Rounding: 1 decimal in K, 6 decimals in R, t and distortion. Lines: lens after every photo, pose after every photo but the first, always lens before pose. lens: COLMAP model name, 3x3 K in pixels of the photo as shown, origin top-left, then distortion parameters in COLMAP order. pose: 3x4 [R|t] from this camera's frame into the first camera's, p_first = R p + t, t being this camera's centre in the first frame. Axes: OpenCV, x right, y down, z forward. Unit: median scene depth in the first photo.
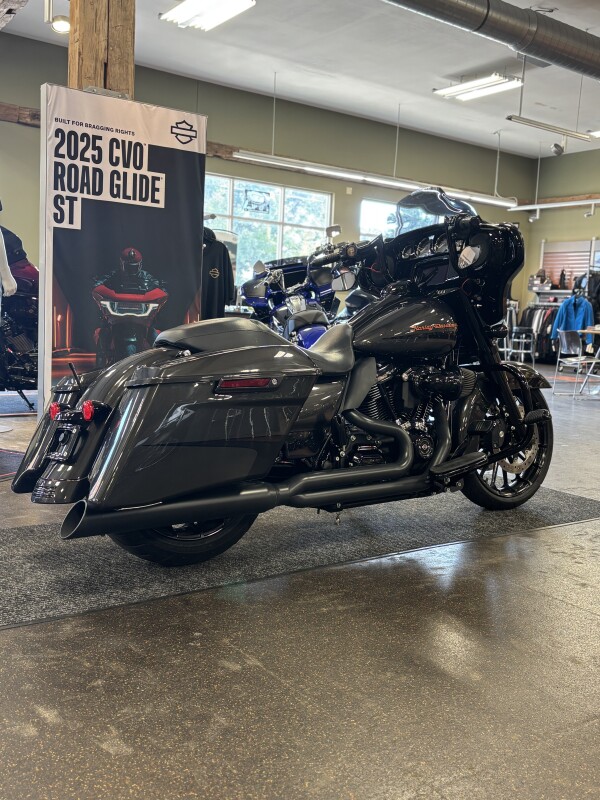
lens RADIAL K [[794.0, 0, 299.9], [0, 794.0, 398.0], [0, 0, 1]] dist [-0.050936, 0.000000]
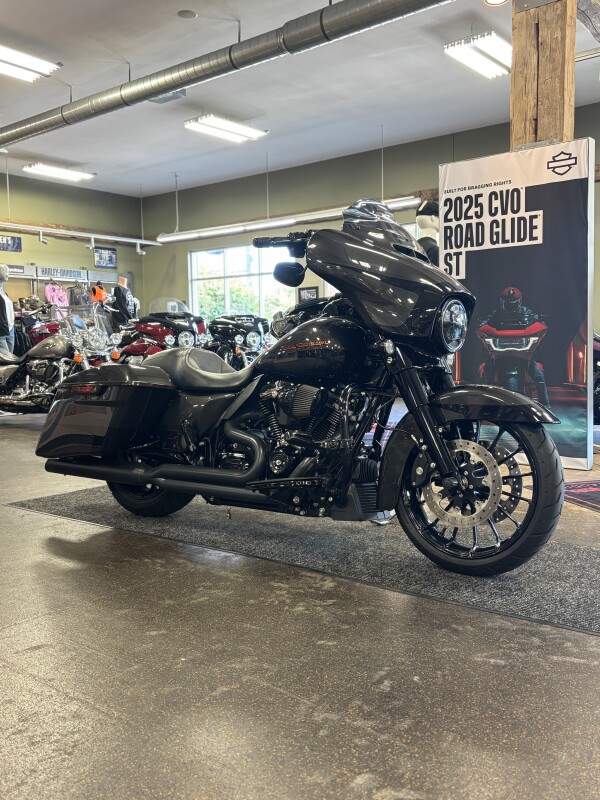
lens RADIAL K [[761.8, 0, 299.7], [0, 761.8, 402.6], [0, 0, 1]] dist [-0.070715, 0.000000]
pose [[0.252969, 0.010371, -0.967419, 0.721792], [-0.067217, 0.997715, -0.006881, -0.007776], [0.965137, 0.066767, 0.253088, 0.485003]]
